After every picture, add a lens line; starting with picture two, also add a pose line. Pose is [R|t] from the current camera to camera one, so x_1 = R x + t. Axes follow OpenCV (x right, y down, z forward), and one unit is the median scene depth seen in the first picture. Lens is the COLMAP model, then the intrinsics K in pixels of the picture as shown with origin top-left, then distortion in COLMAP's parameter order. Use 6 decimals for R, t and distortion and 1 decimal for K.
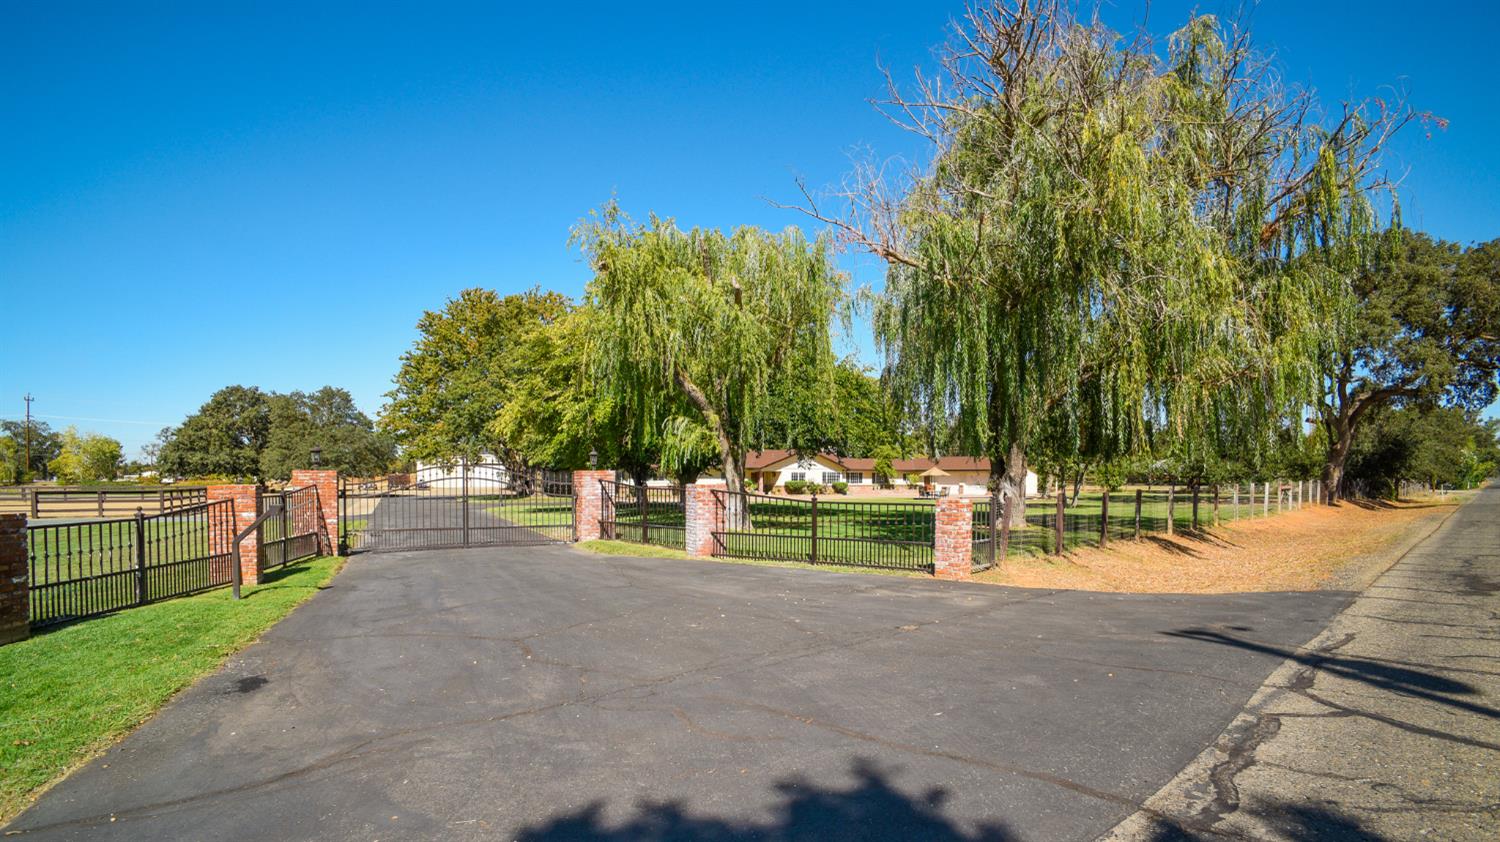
lens RADIAL K [[744.2, 0, 748.7], [0, 744.2, 506.2], [0, 0, 1]] dist [-0.039775, 0.022116]
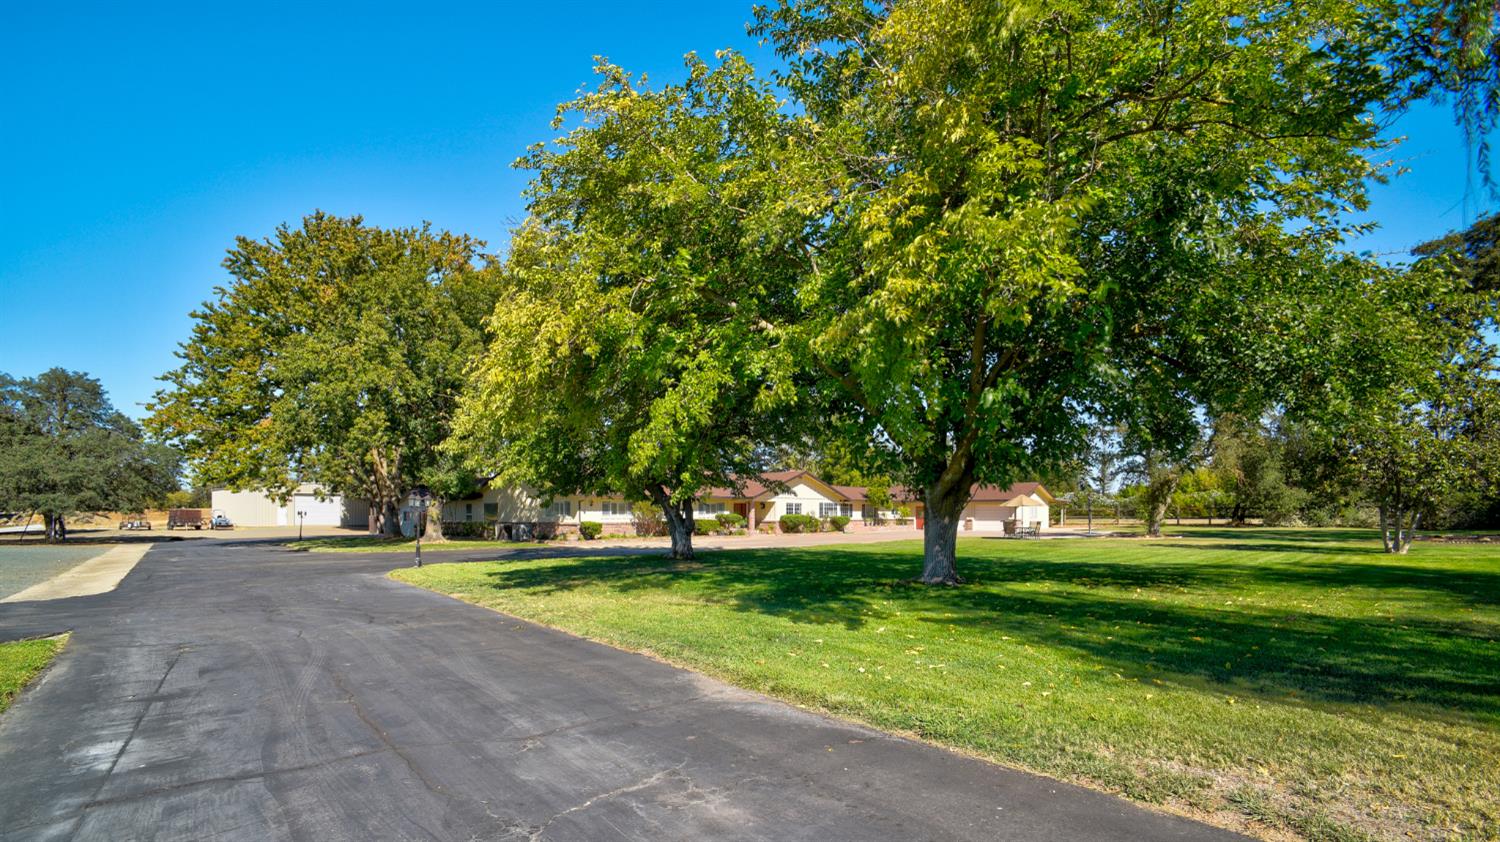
lens RADIAL K [[744.2, 0, 745.9], [0, 744.2, 510.4], [0, 0, 1]] dist [-0.039775, 0.022116]
pose [[0.977640, -0.003417, 0.210256, -0.134946], [0.012119, 0.999122, -0.040111, -0.008608], [-0.209934, 0.041763, 0.976823, 0.283742]]
